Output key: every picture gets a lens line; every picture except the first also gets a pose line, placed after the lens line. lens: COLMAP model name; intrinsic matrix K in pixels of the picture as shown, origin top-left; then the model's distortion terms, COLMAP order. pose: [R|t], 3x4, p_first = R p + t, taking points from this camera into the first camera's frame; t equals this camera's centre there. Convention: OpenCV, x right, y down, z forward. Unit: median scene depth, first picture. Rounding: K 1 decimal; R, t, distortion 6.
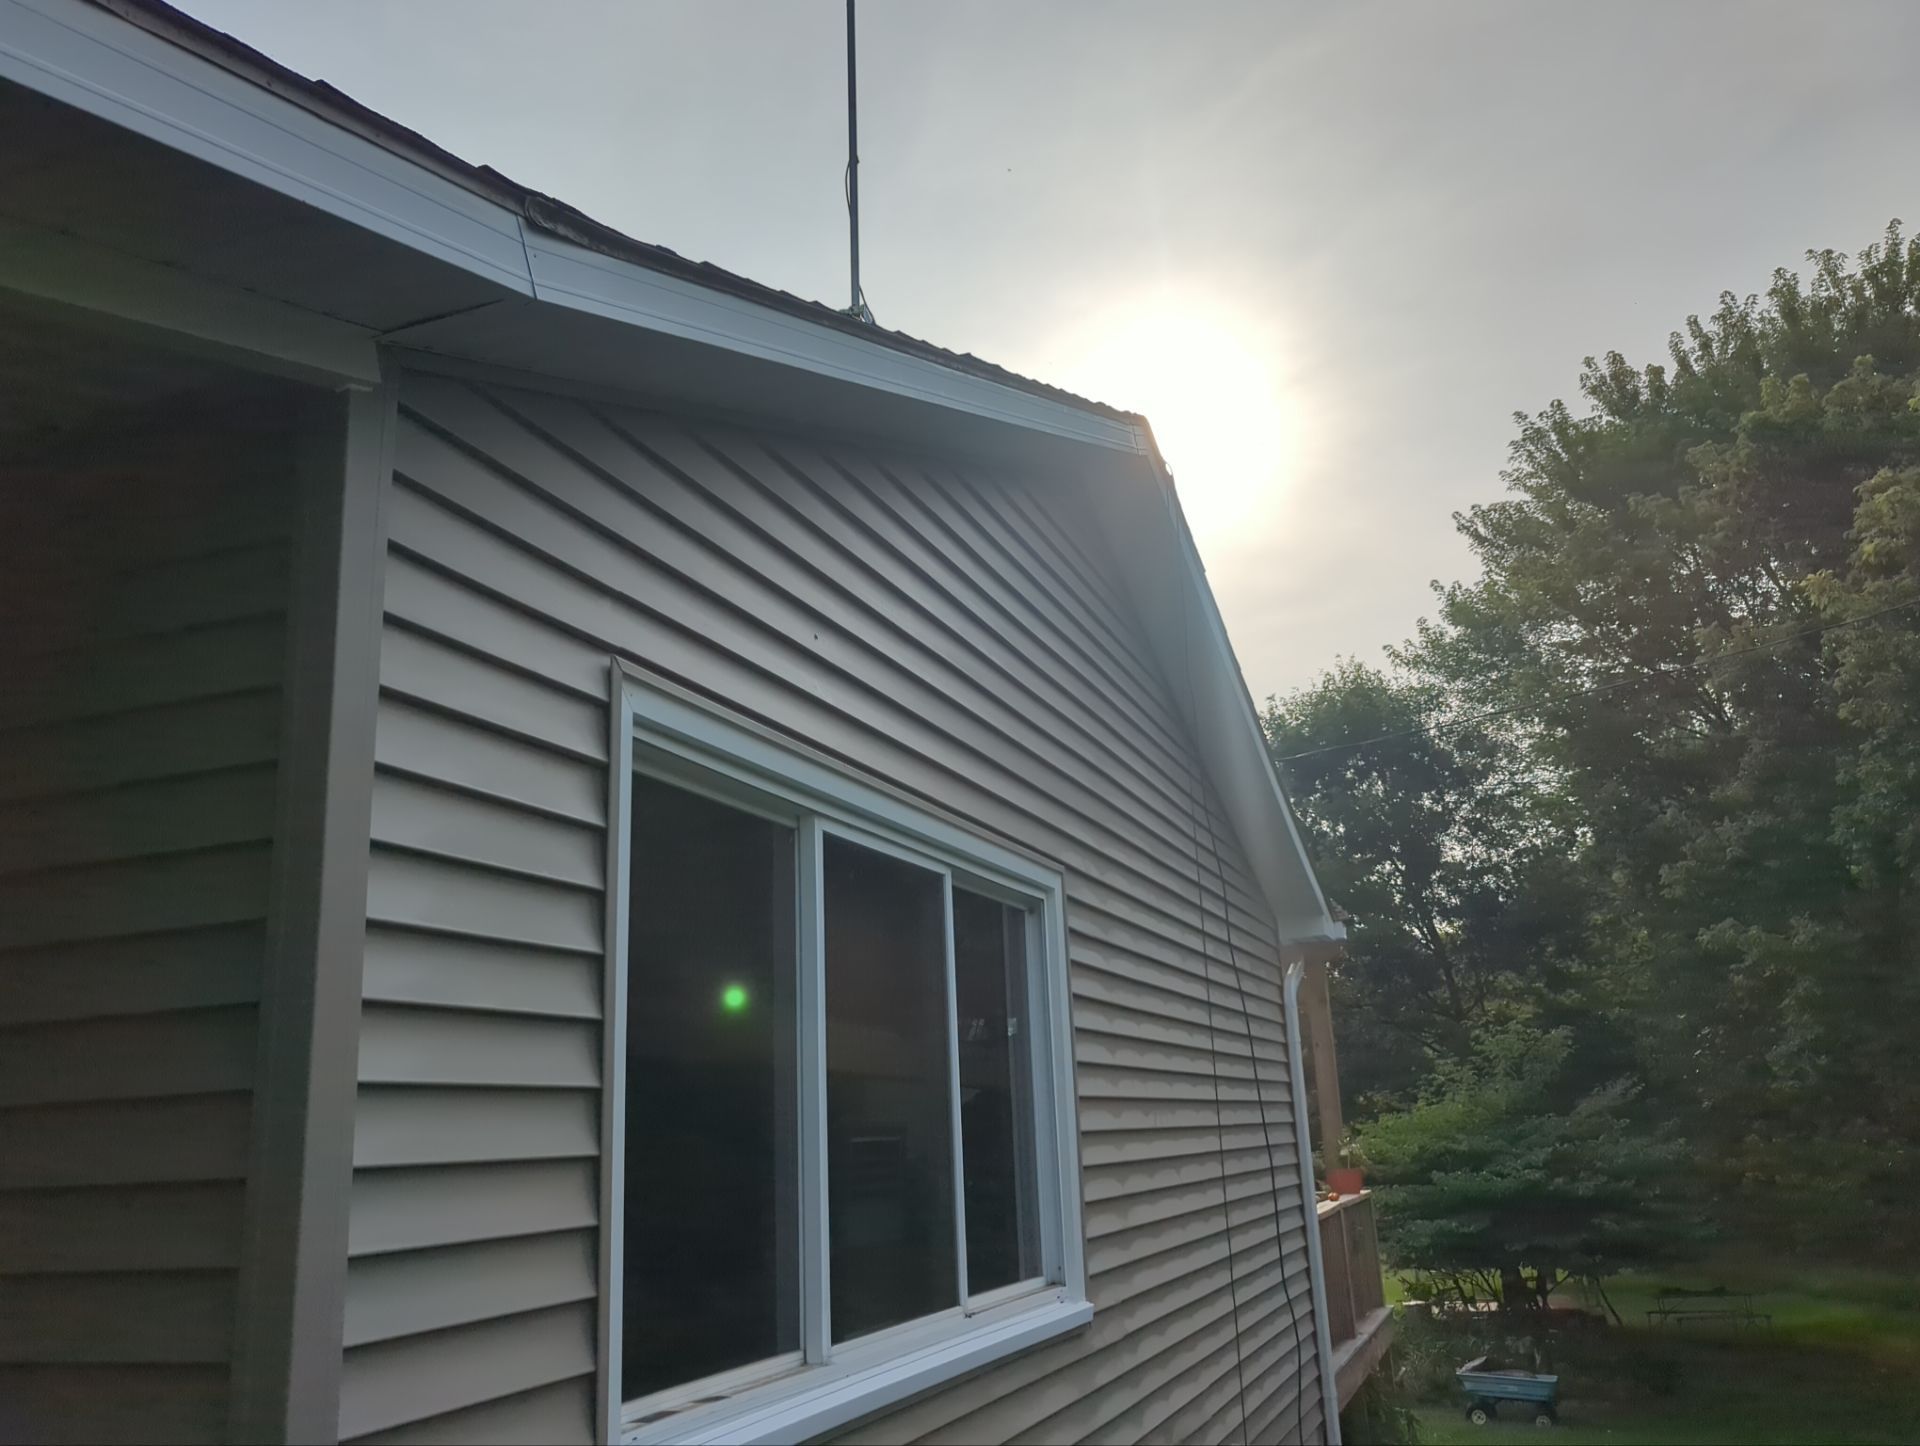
lens RADIAL K [[1566.2, 0, 959.4], [0, 1566.2, 710.9], [0, 0, 1]] dist [0.067875, -0.059725]
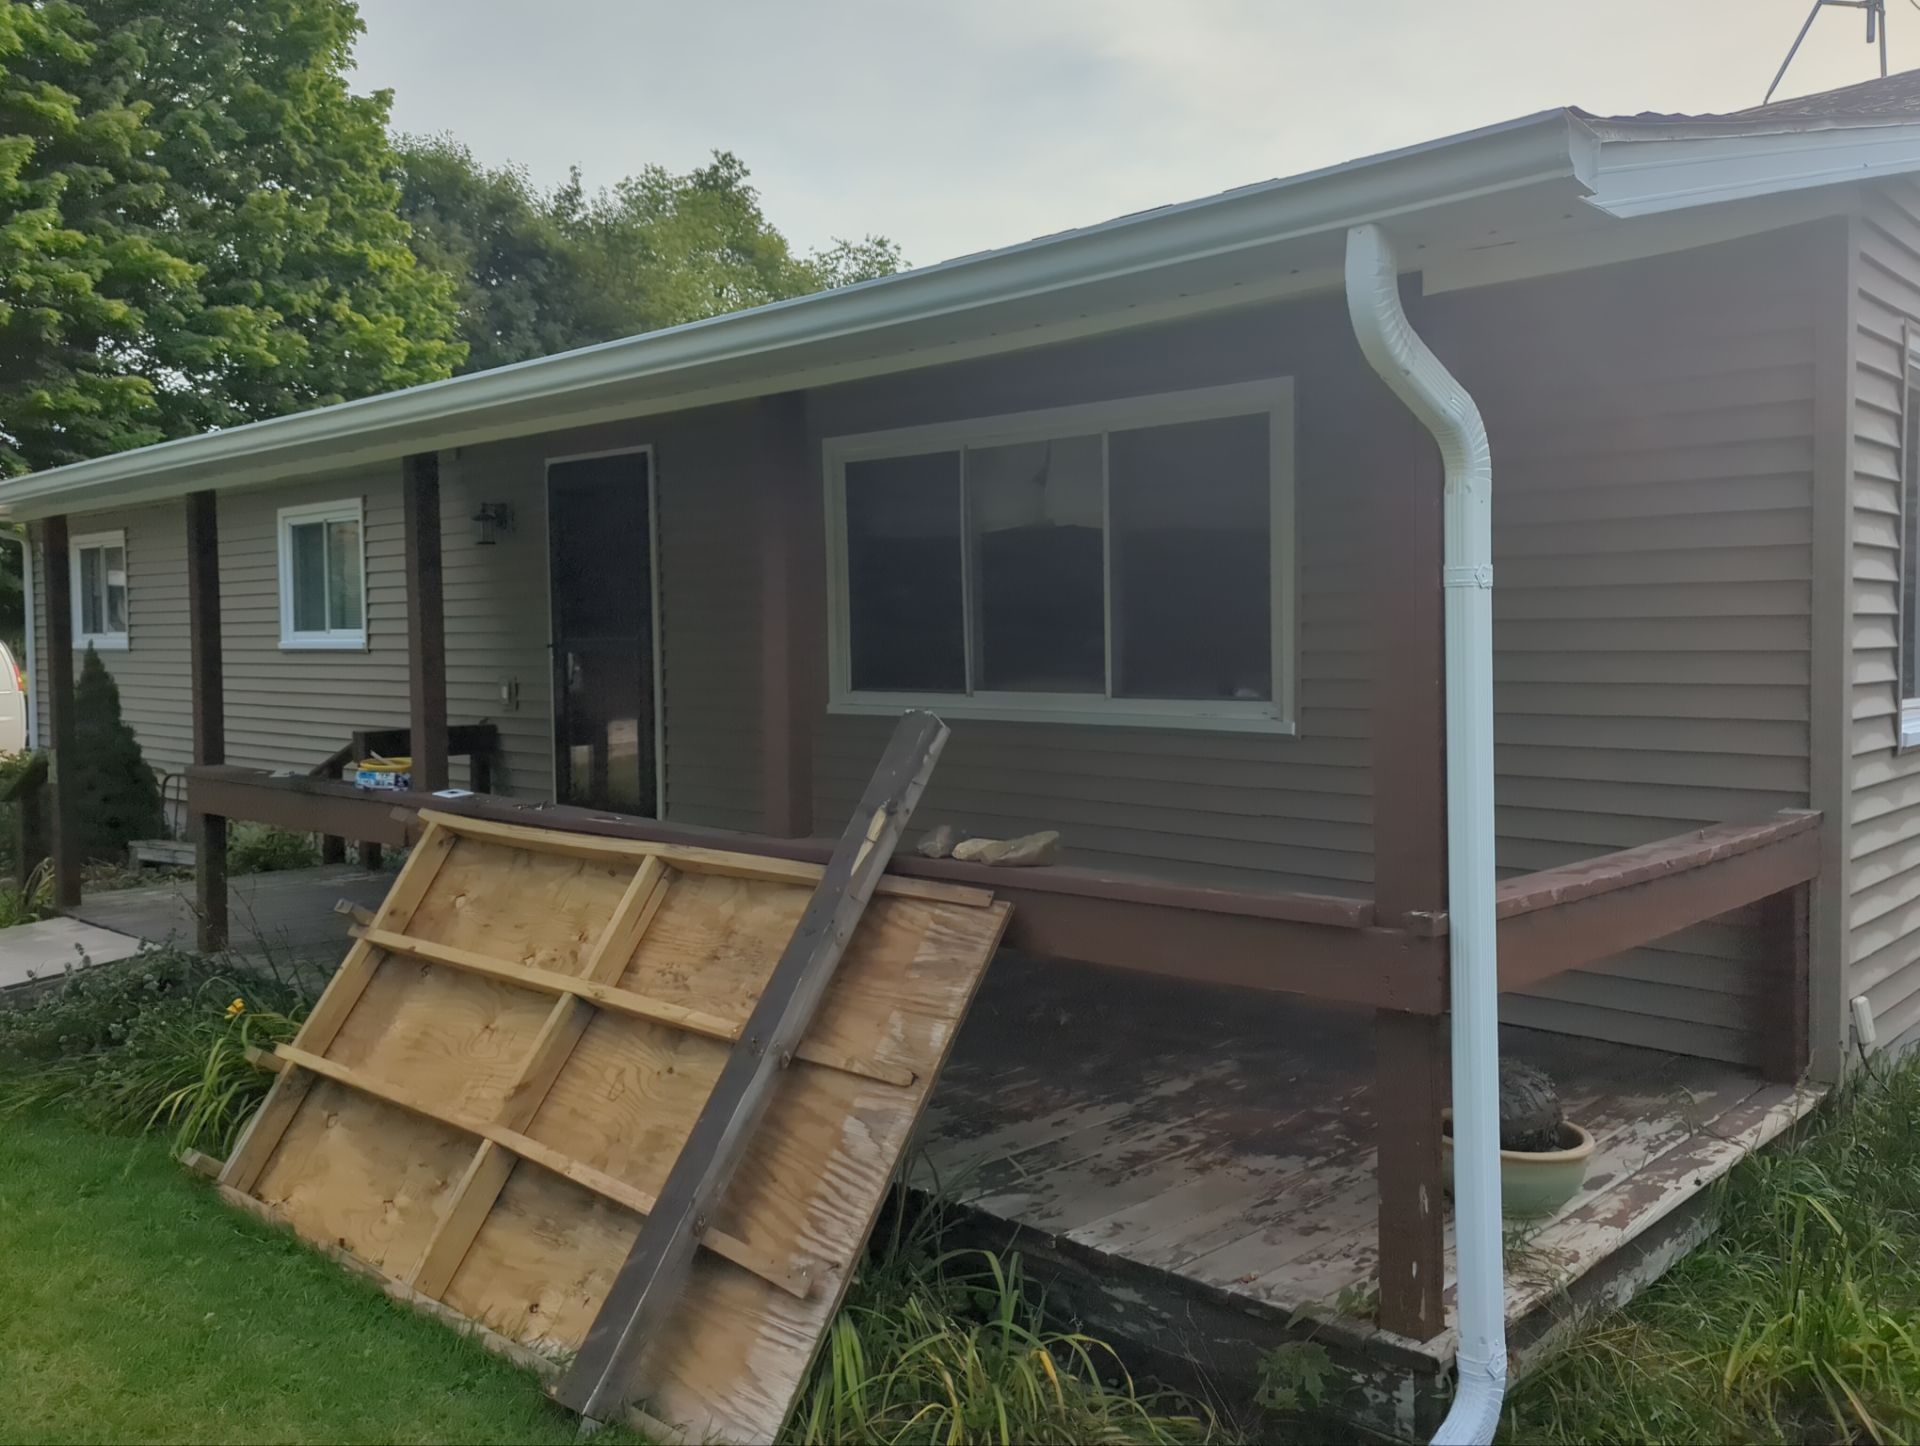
lens RADIAL K [[1566.2, 0, 959.4], [0, 1566.2, 710.9], [0, 0, 1]] dist [0.067875, -0.059725]
pose [[0.926606, 0.055447, -0.371923, -0.138751], [0.063839, 0.951516, 0.300900, -0.060207], [0.370575, -0.302559, 0.878141, -0.308047]]
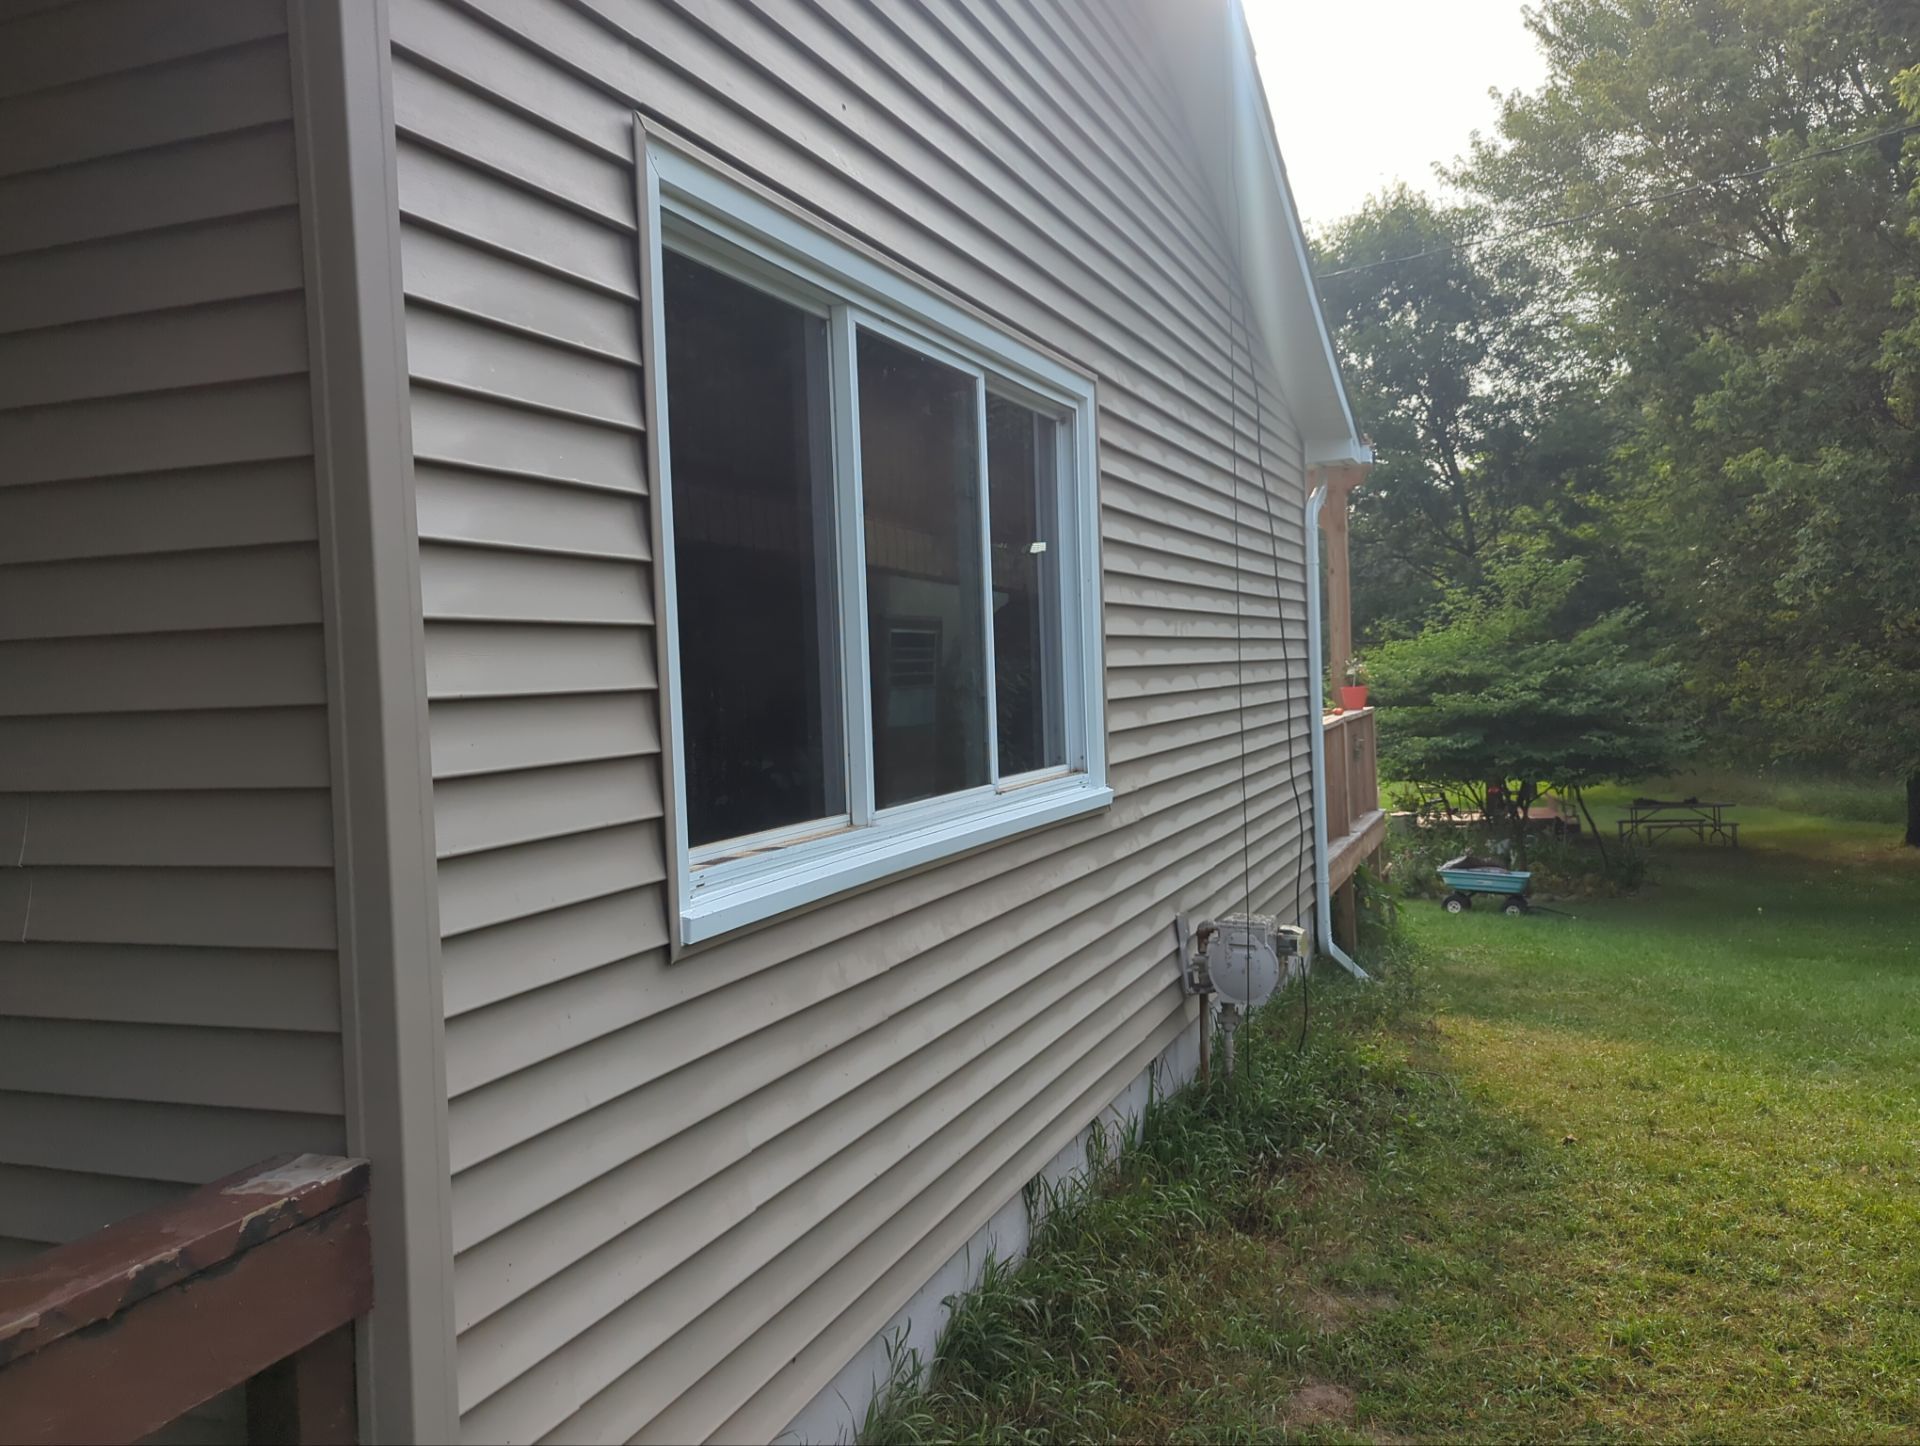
lens RADIAL K [[1566.2, 0, 959.4], [0, 1566.2, 710.9], [0, 0, 1]] dist [0.067875, -0.059725]
pose [[0.999957, 0.006322, -0.006756, -0.004992], [-0.004152, 0.959111, 0.283001, 0.010383], [0.008269, -0.282960, 0.959096, -0.000037]]
